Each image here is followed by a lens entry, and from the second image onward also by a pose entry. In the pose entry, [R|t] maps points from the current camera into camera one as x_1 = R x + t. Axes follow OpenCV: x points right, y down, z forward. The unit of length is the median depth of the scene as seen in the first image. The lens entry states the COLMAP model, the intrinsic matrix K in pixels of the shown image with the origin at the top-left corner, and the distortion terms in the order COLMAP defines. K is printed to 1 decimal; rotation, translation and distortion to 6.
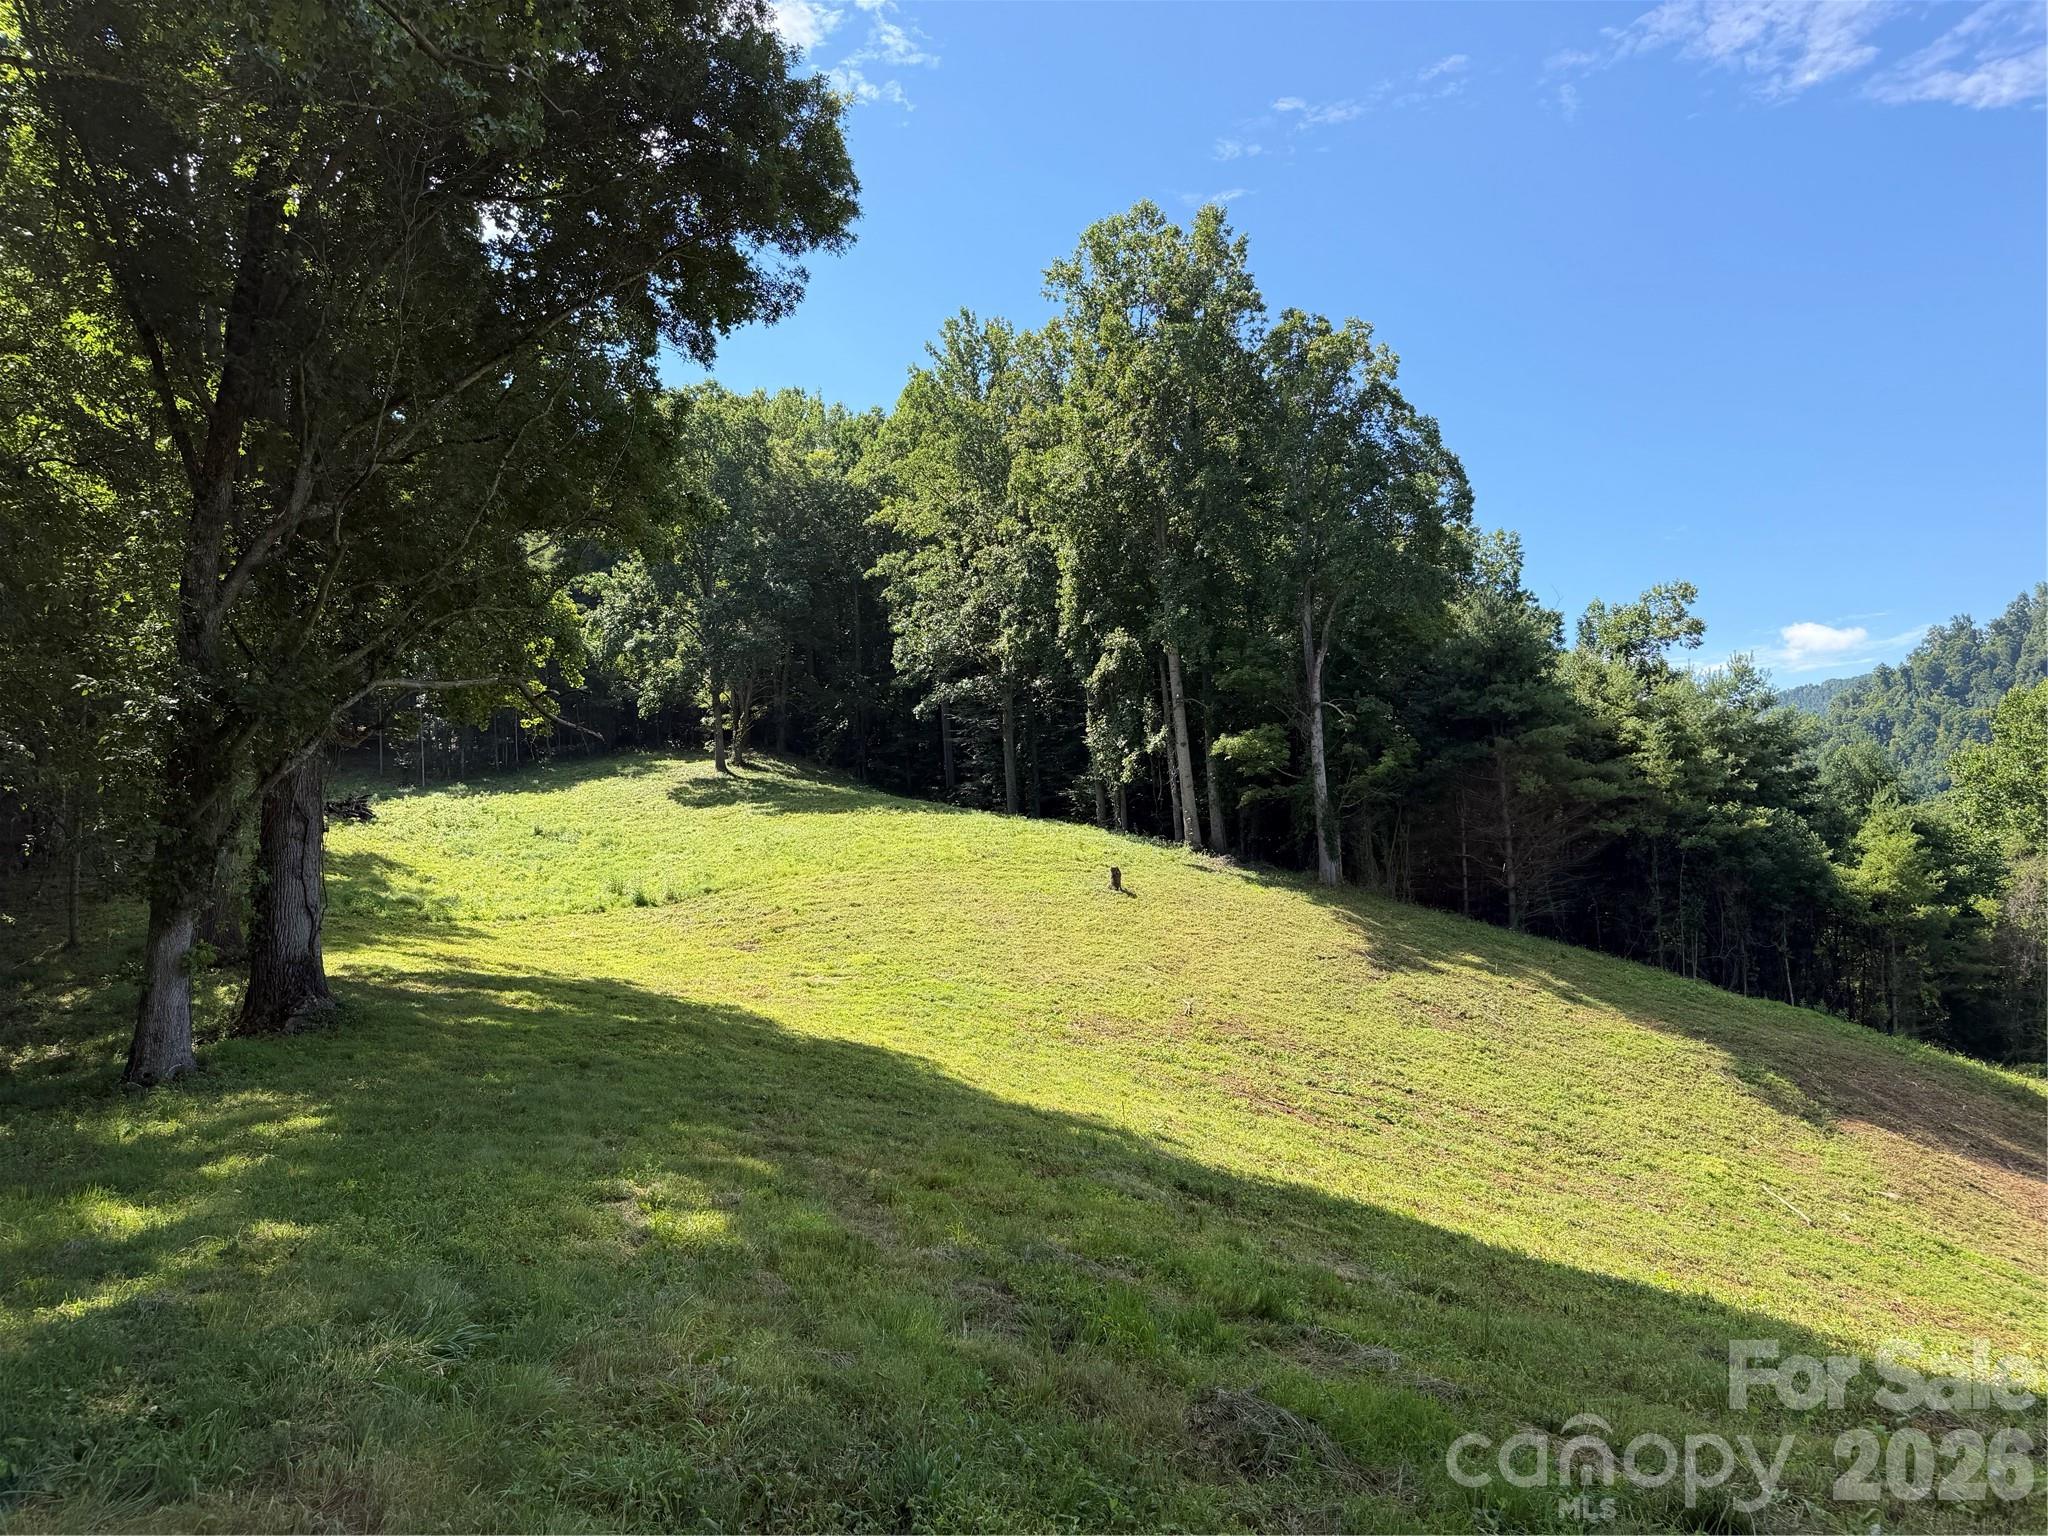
lens RADIAL K [[1430.2, 0, 1017.8], [0, 1430.2, 759.5], [0, 0, 1]] dist [0.080880, -0.107139]
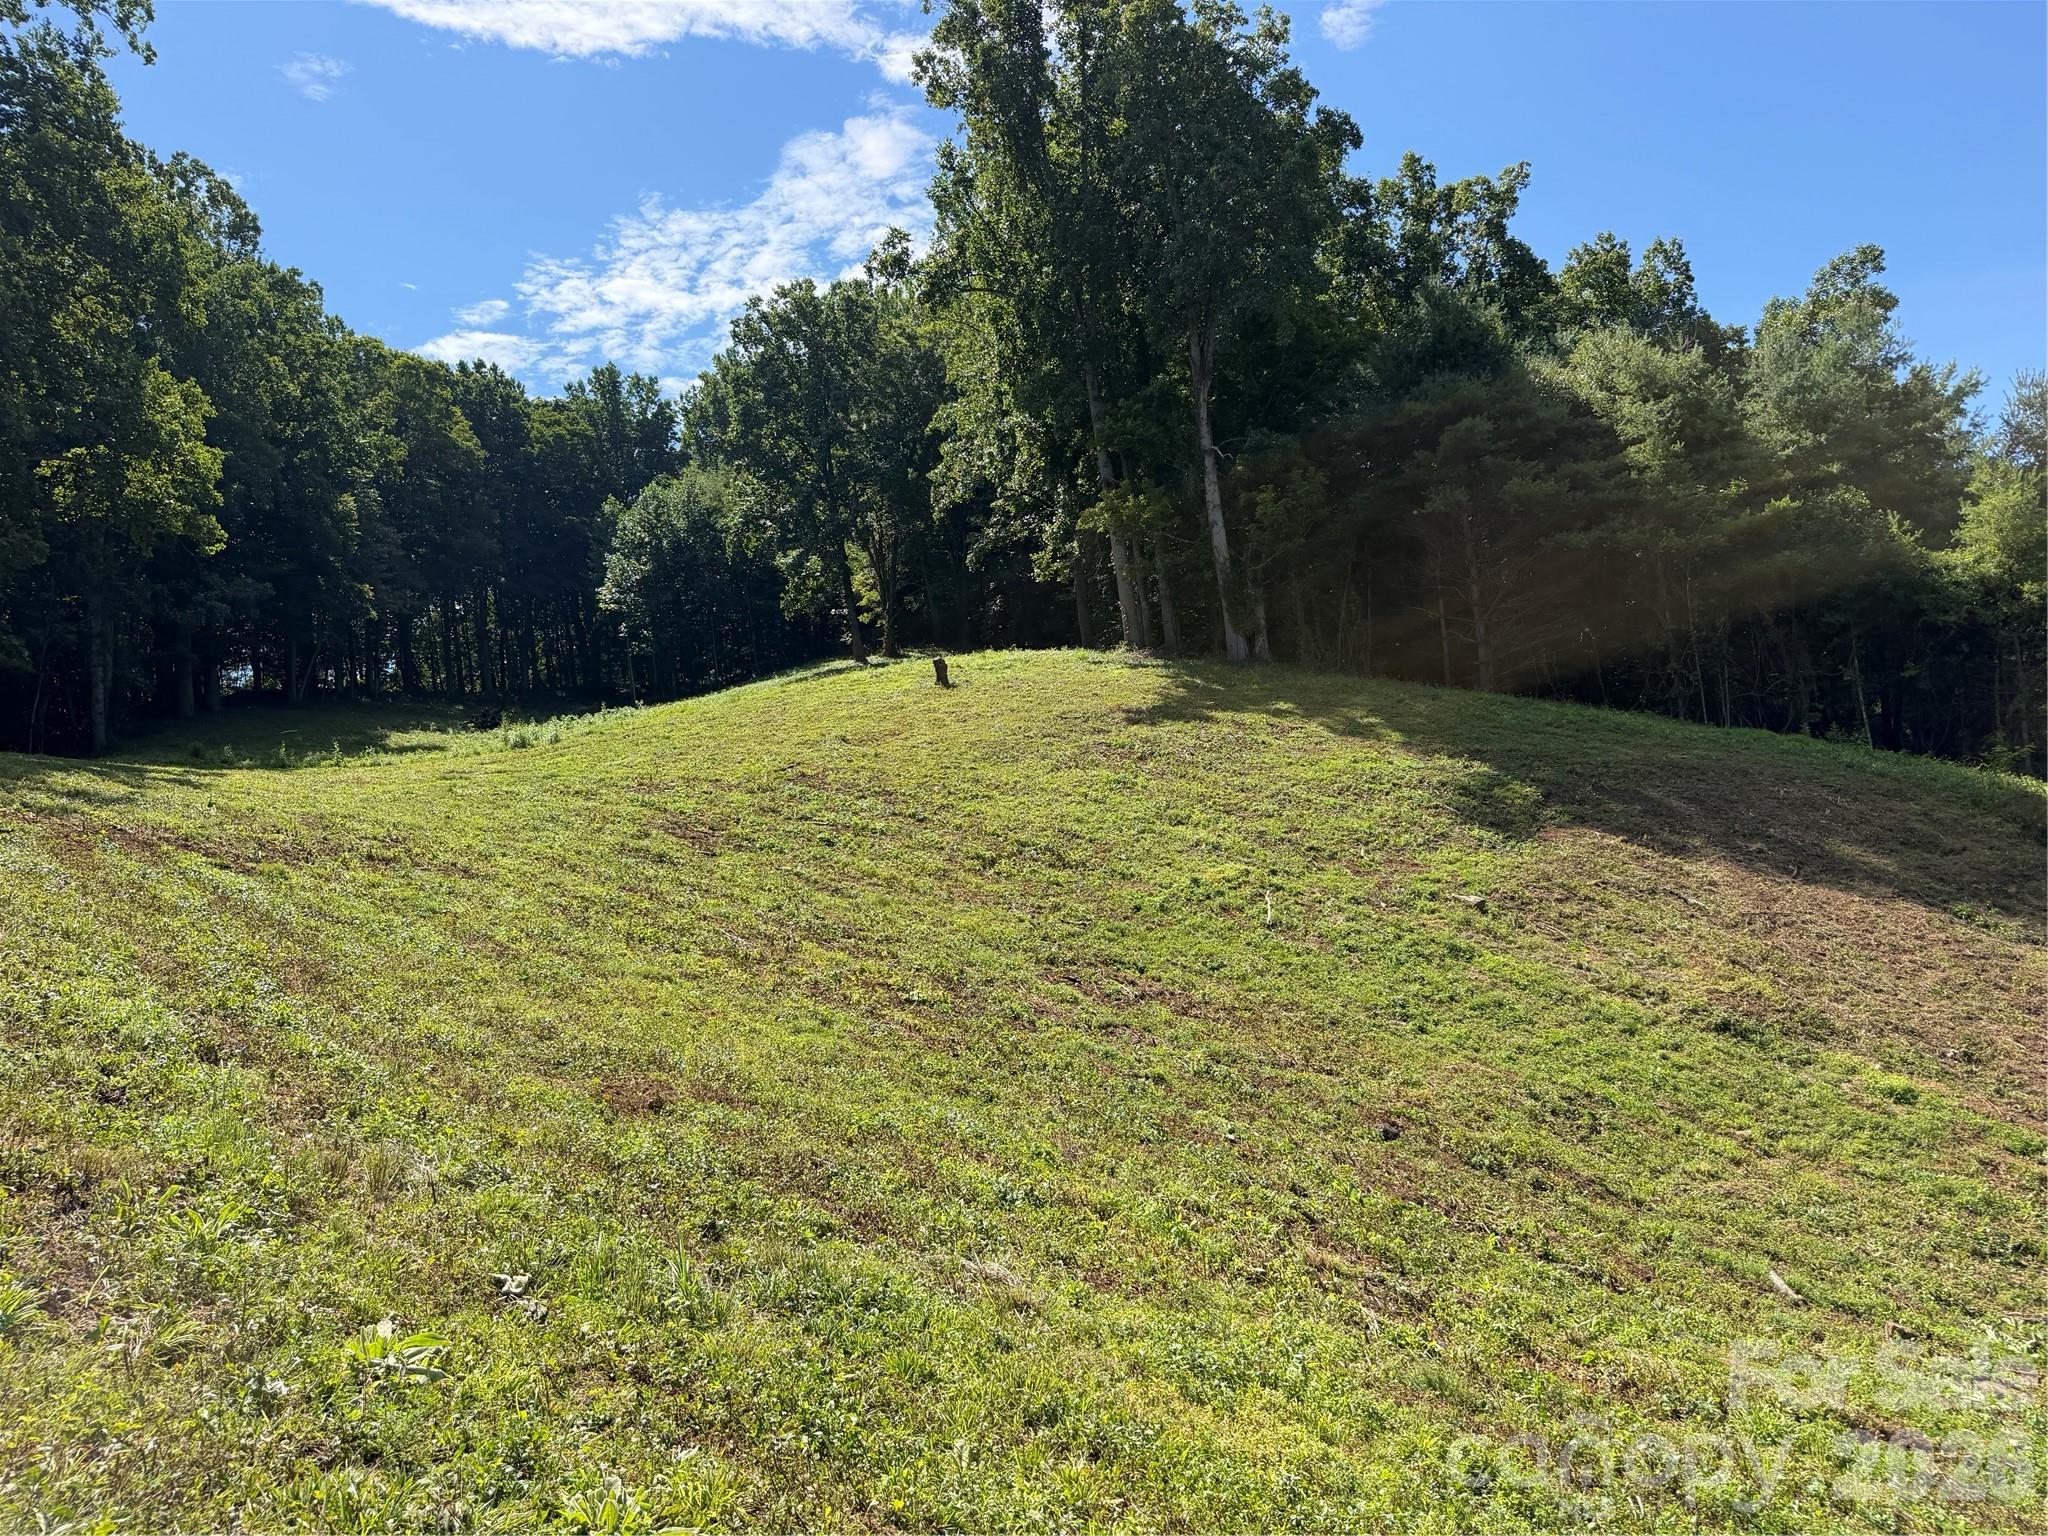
lens RADIAL K [[1430.2, 0, 1007.8], [0, 1430.2, 776.7], [0, 0, 1]] dist [0.080880, -0.107139]
pose [[0.930916, -0.086360, -0.354877, 0.305315], [0.102676, 0.994338, 0.027367, 0.093448], [0.350504, -0.061914, 0.934513, 0.123792]]
